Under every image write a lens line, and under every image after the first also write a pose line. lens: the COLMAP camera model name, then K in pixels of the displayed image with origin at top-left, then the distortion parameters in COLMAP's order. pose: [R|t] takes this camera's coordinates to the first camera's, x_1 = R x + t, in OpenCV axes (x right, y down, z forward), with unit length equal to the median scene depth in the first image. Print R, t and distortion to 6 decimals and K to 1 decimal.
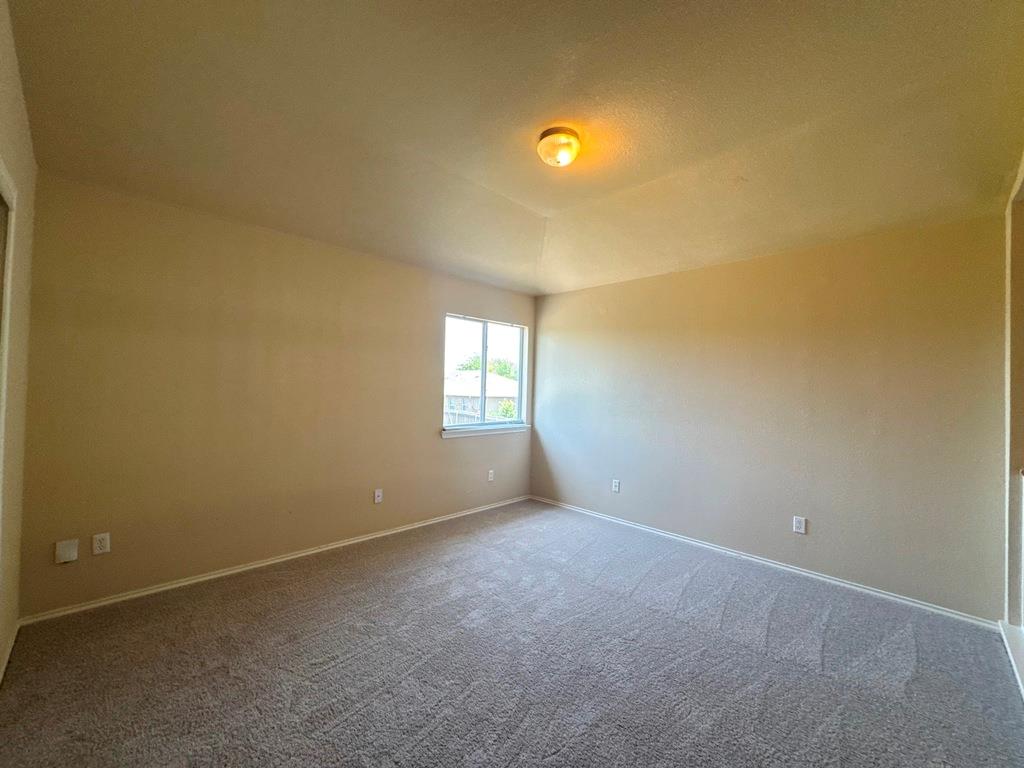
lens RADIAL K [[412.7, 0, 509.0], [0, 412.7, 384.5], [0, 0, 1]] dist [-0.000494, 0.000176]
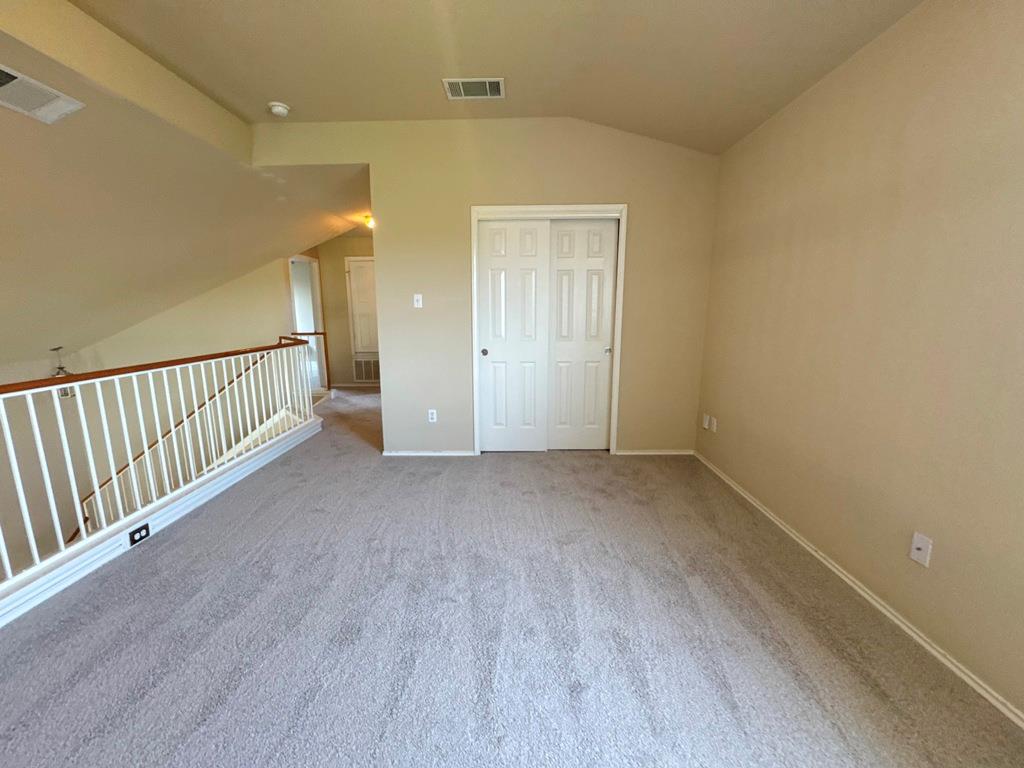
lens RADIAL K [[412.7, 0, 510.6], [0, 412.7, 379.8], [0, 0, 1]] dist [-0.000494, 0.000176]
pose [[-0.718126, 0.097294, -0.689079, 0.262443], [-0.000633, 0.990087, 0.140455, 0.025121], [0.695913, 0.101301, -0.710945, 0.897614]]
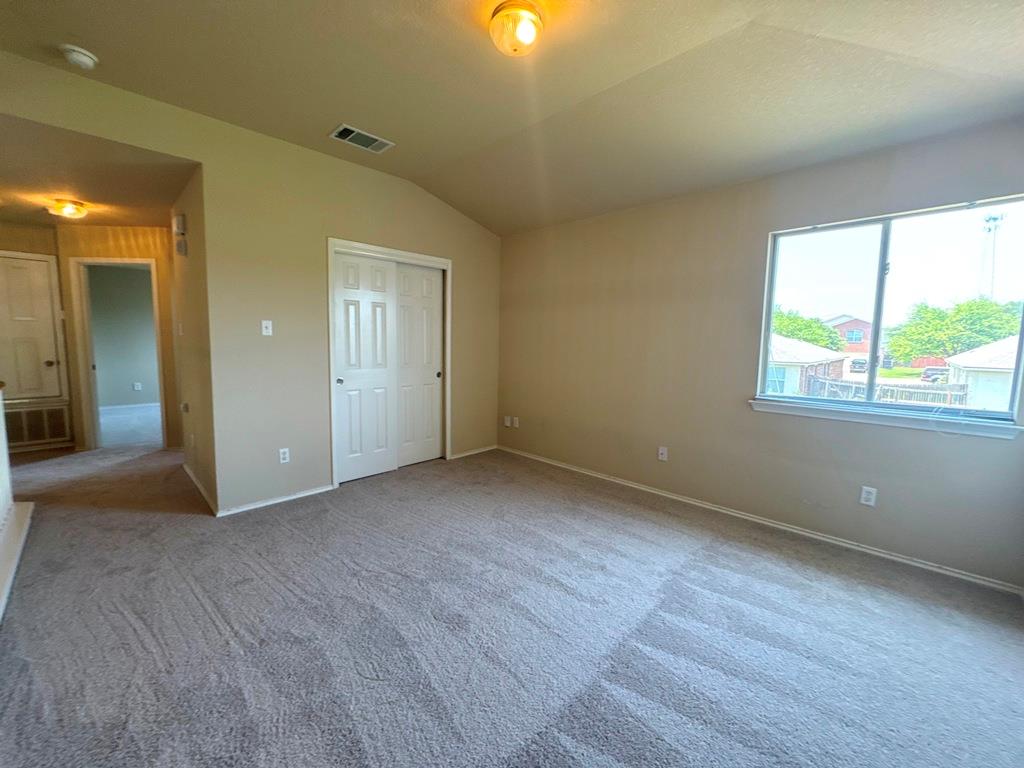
lens RADIAL K [[412.7, 0, 512.3], [0, 412.7, 380.3], [0, 0, 1]] dist [-0.000494, 0.000176]
pose [[0.013266, 0.074821, -0.997109, 0.576160], [-0.000148, 0.997197, 0.074825, 0.022733], [0.999912, -0.000845, 0.013240, 0.574660]]
